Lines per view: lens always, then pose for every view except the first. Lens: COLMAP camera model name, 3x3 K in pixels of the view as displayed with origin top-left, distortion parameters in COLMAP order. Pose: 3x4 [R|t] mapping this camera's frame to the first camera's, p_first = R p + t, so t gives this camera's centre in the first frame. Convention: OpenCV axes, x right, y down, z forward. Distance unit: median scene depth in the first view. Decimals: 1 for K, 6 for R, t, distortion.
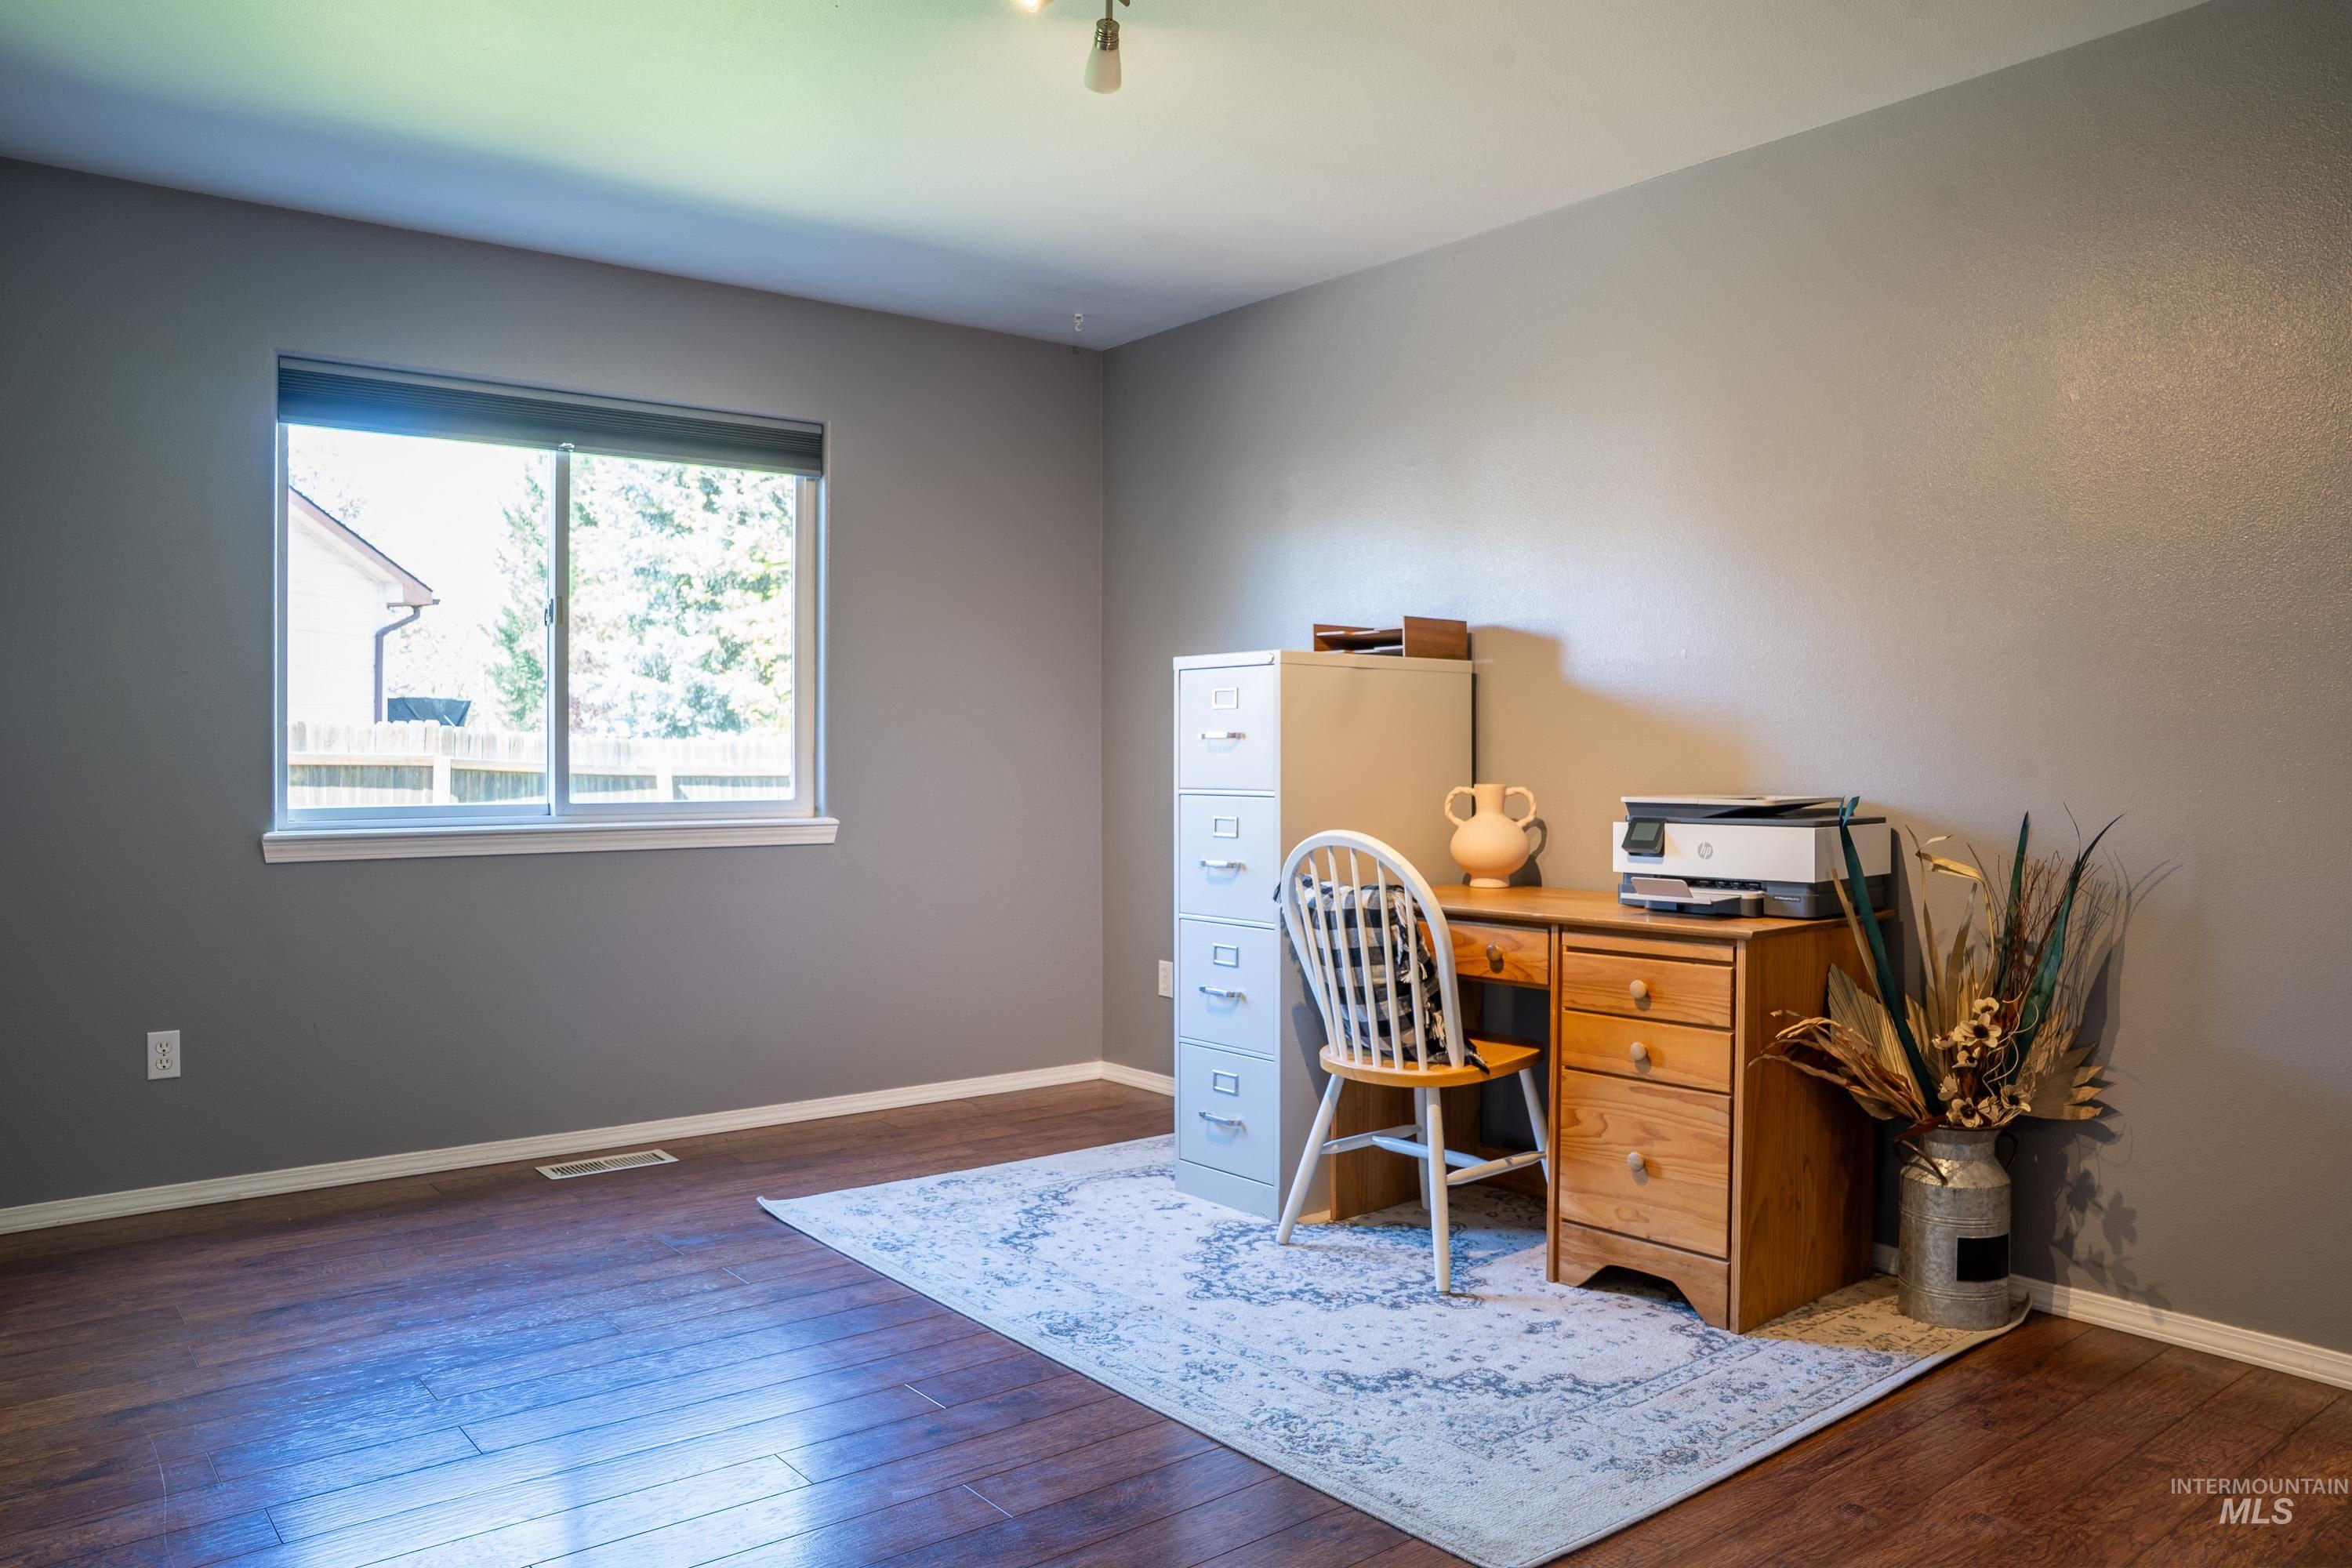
lens RADIAL K [[1668.8, 0, 1176.0], [0, 1668.8, 784.0], [0, 0, 1]] dist [-0.058327, -0.001538]
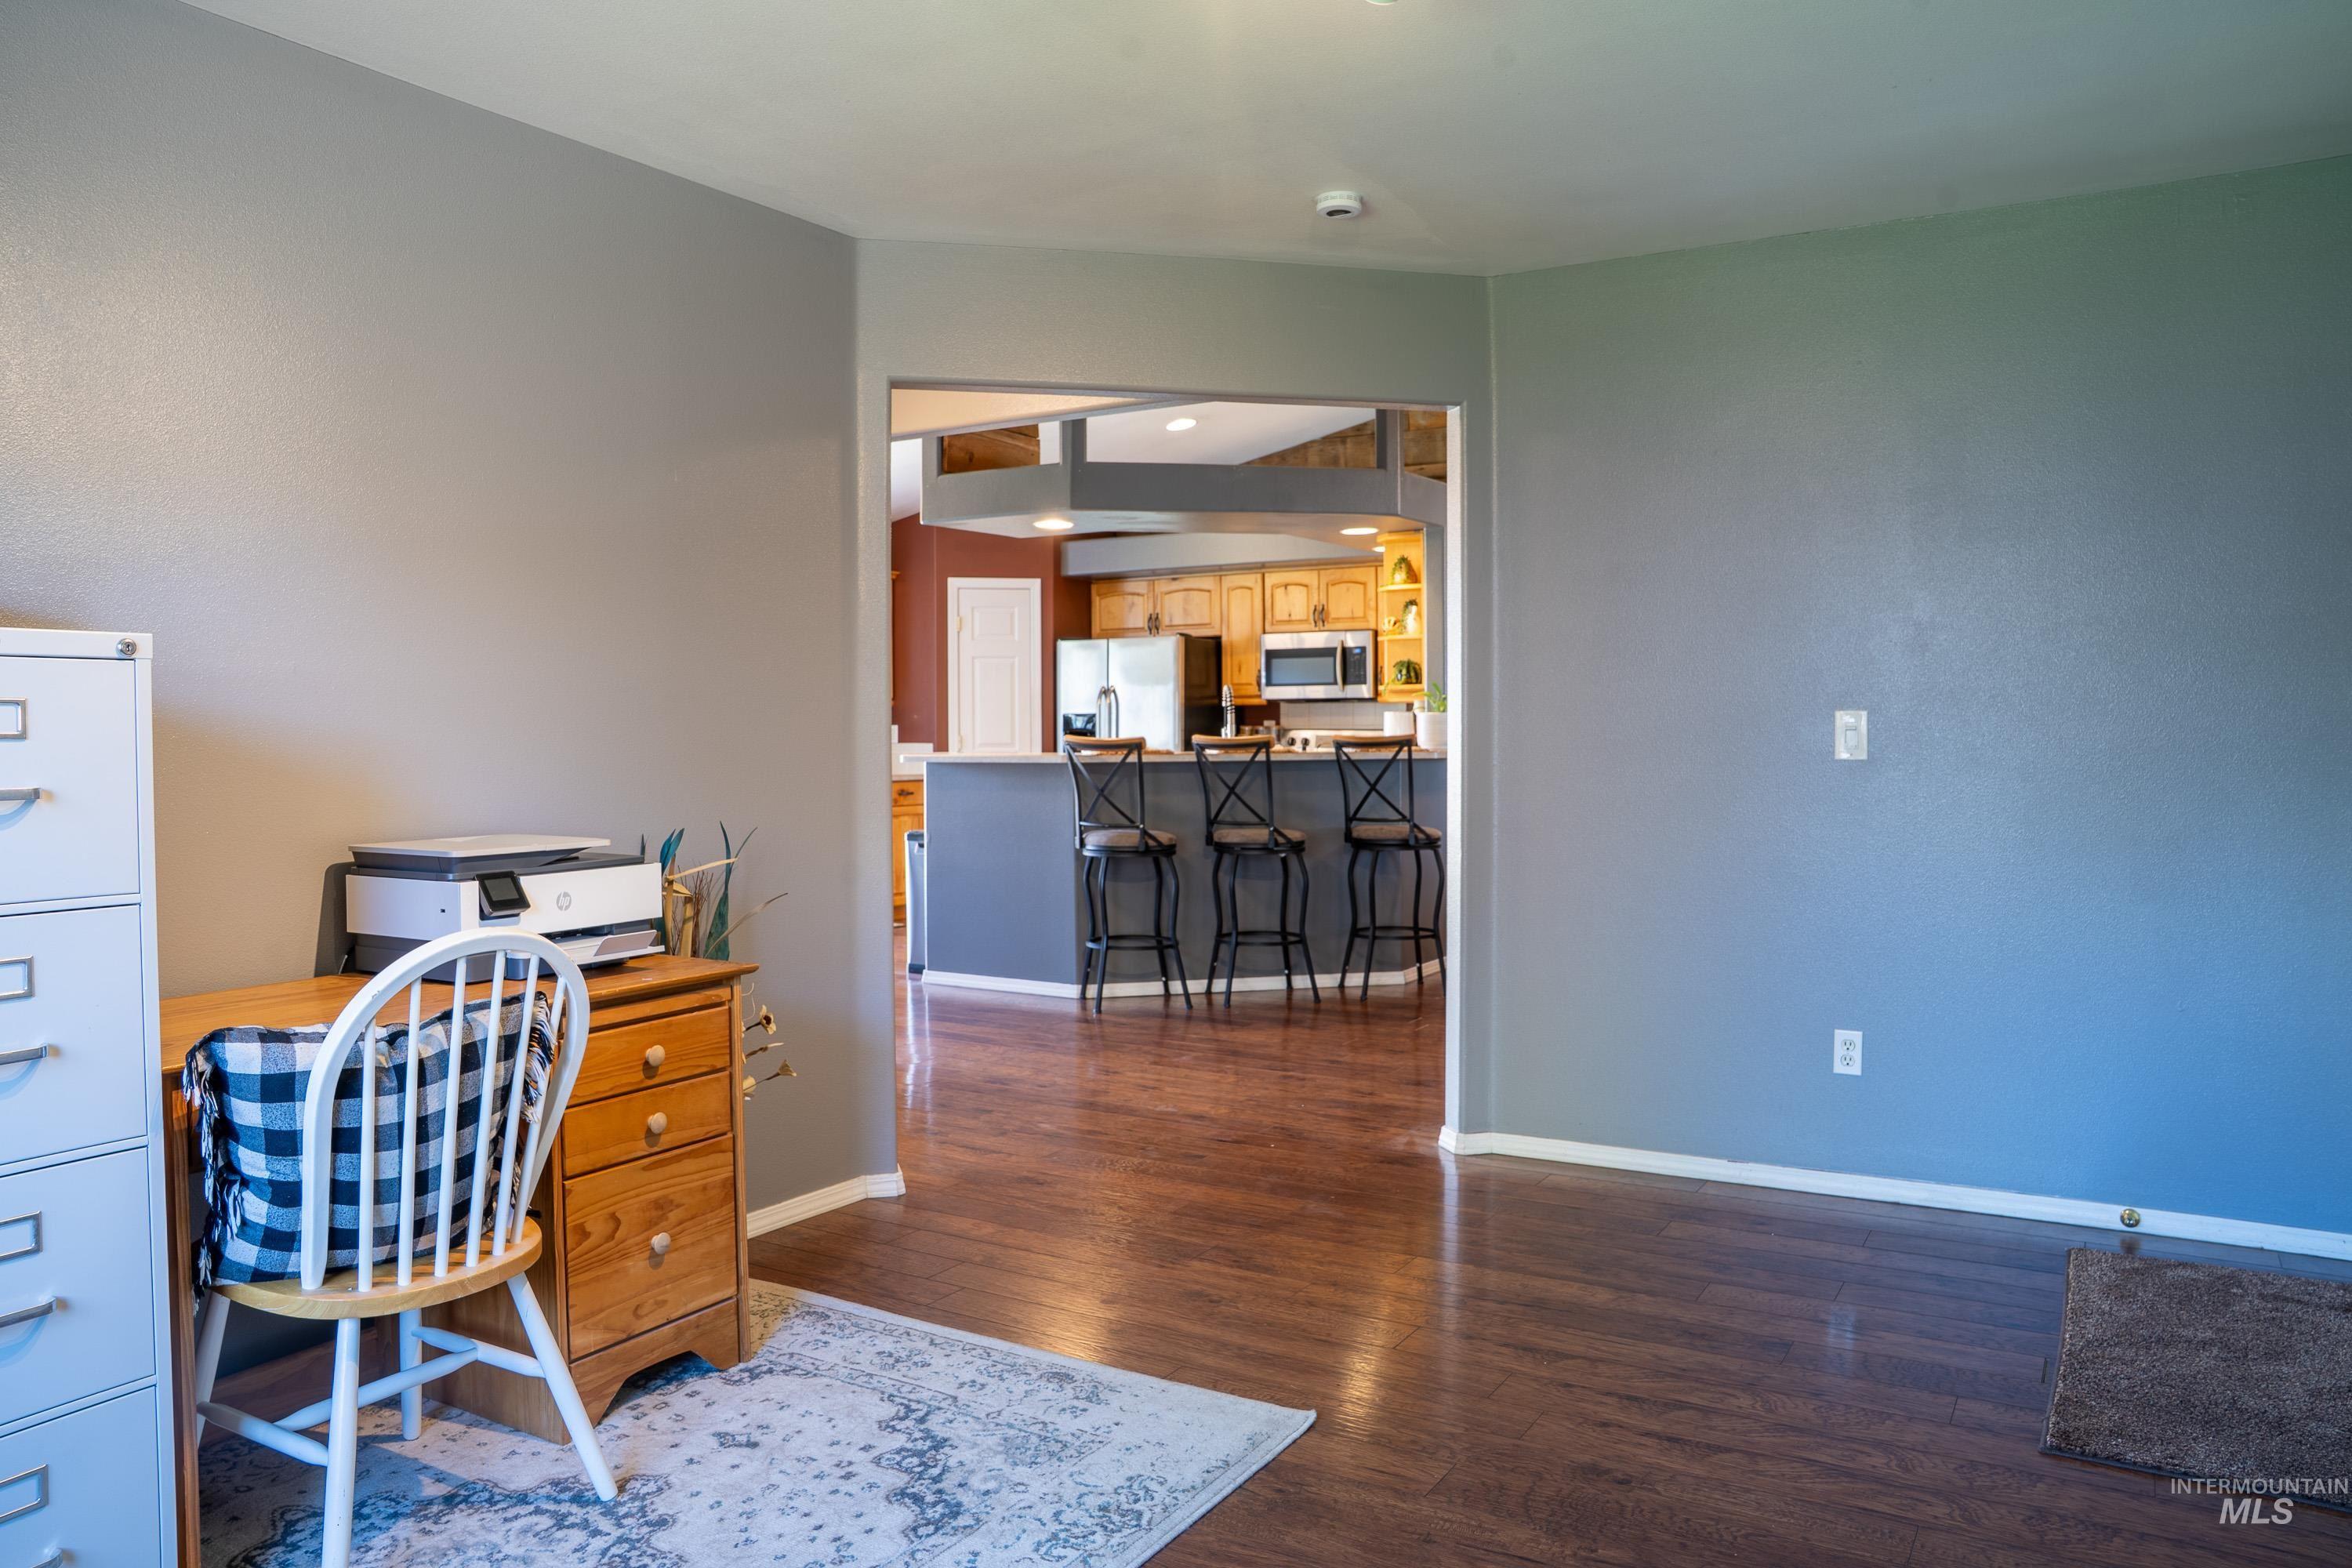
lens RADIAL K [[1668.8, 0, 1176.0], [0, 1668.8, 784.0], [0, 0, 1]] dist [-0.058327, -0.001538]
pose [[-0.342777, -0.031049, 0.938903, -0.704199], [0.018943, 0.999022, 0.039953, -0.058474], [-0.939226, 0.031481, -0.341854, 1.101316]]
